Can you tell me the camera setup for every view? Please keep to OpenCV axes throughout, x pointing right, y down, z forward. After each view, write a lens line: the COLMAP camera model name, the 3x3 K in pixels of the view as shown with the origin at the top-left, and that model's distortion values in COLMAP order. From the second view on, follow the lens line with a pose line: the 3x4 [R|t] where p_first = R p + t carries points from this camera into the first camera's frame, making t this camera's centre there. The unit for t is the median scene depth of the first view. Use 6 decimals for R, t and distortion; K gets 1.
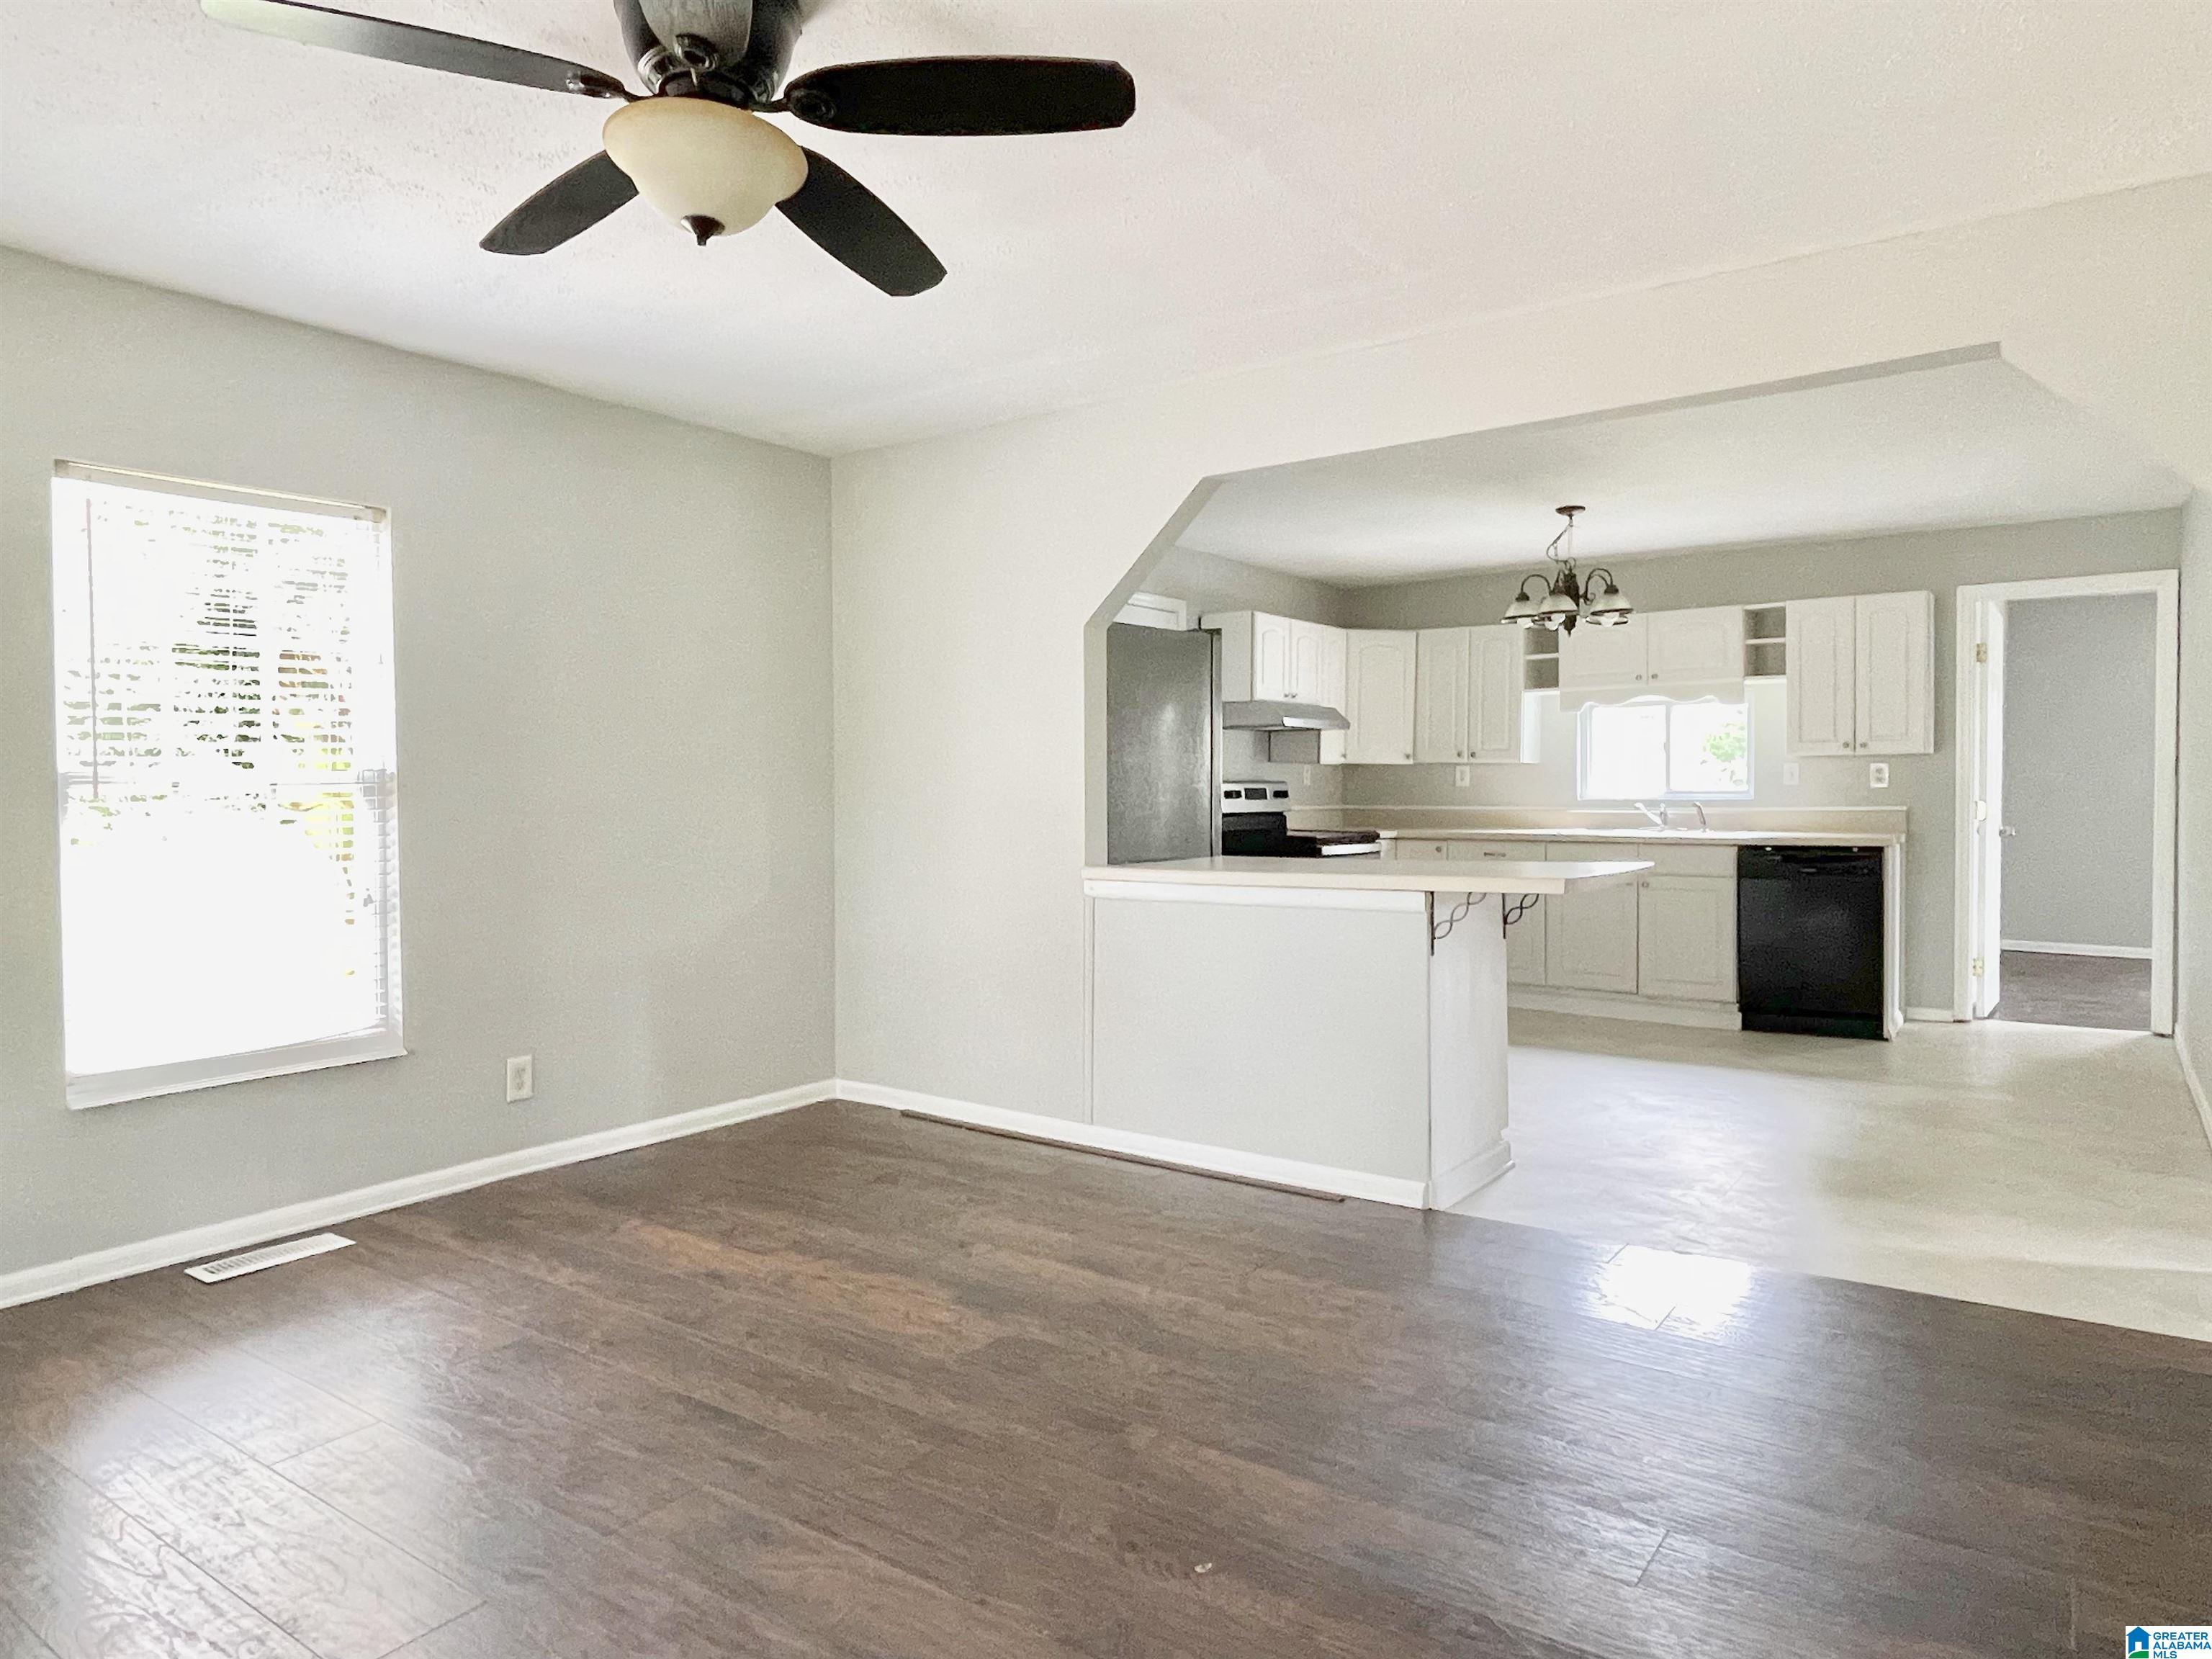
lens RADIAL K [[1387.6, 0, 1095.5], [0, 1387.6, 825.2], [0, 0, 1]] dist [-0.000284, -0.001493]
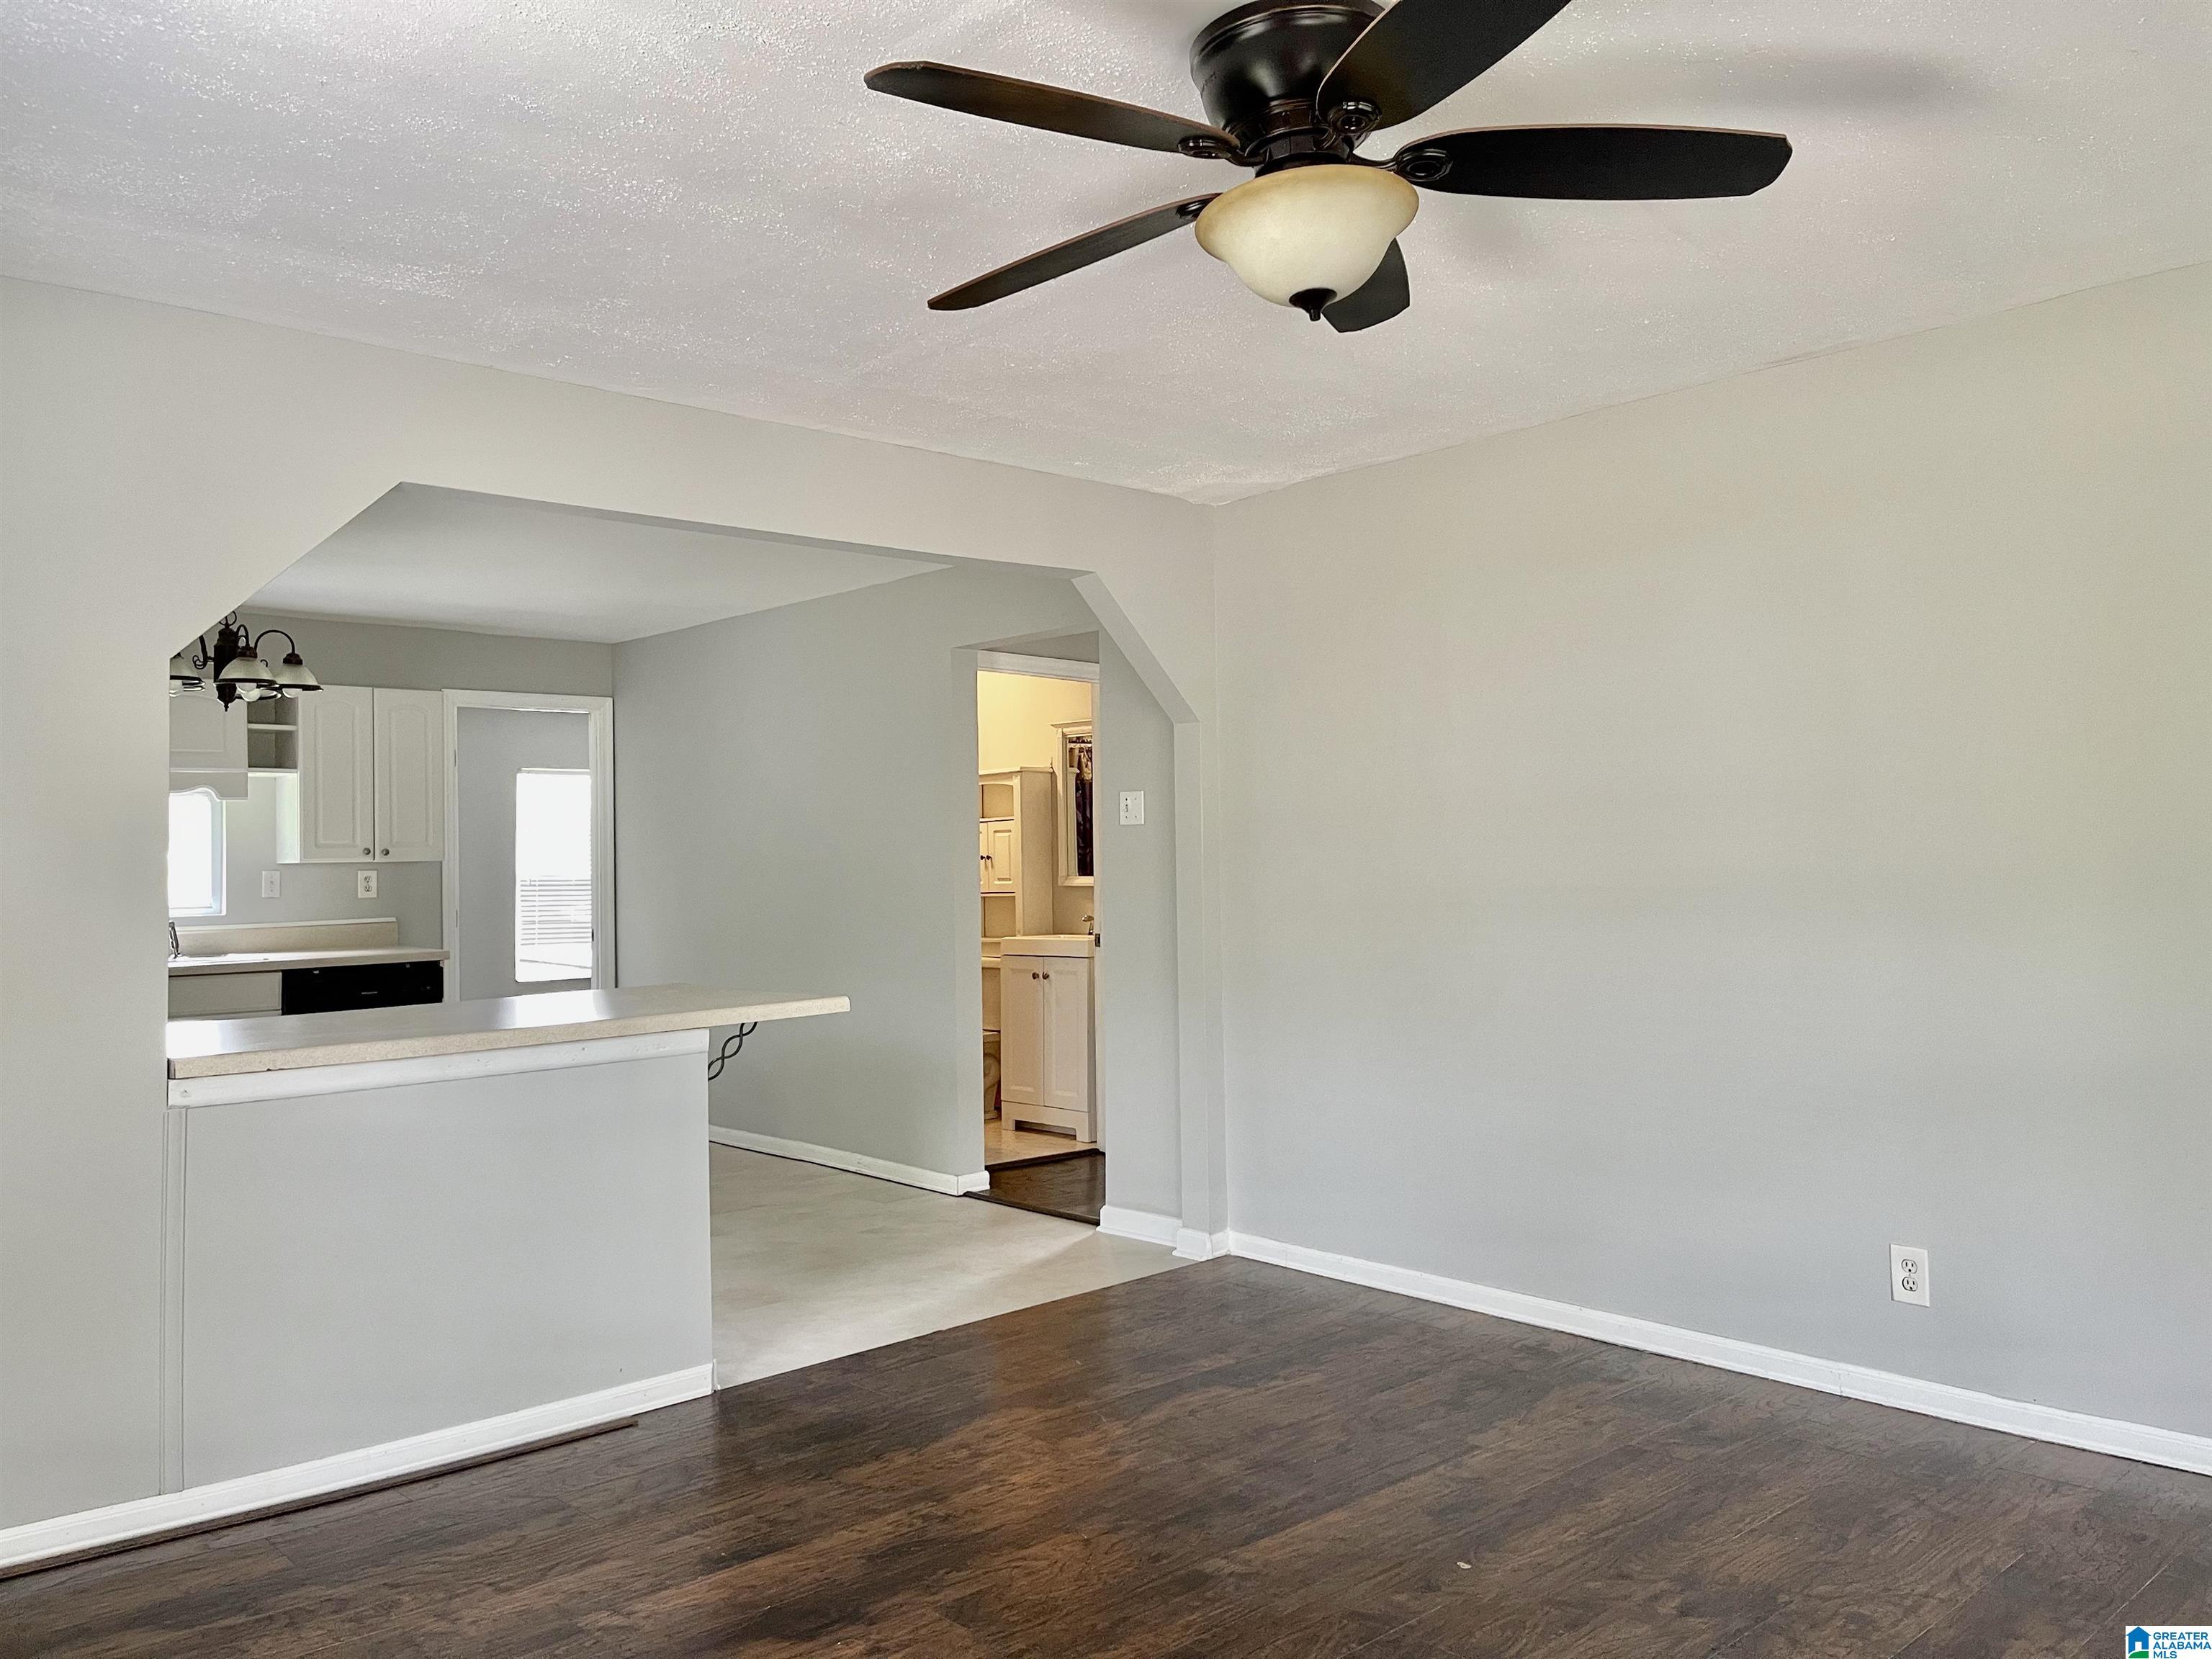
lens RADIAL K [[1705.5, 0, 1106.3], [0, 1705.5, 832.8], [0, 0, 1]] dist [0.046089, -0.081450]
pose [[0.184707, 0.015568, 0.982670, -0.782360], [0.040693, 0.998896, -0.023474, -0.040508], [-0.981951, 0.044324, 0.183870, 0.540377]]
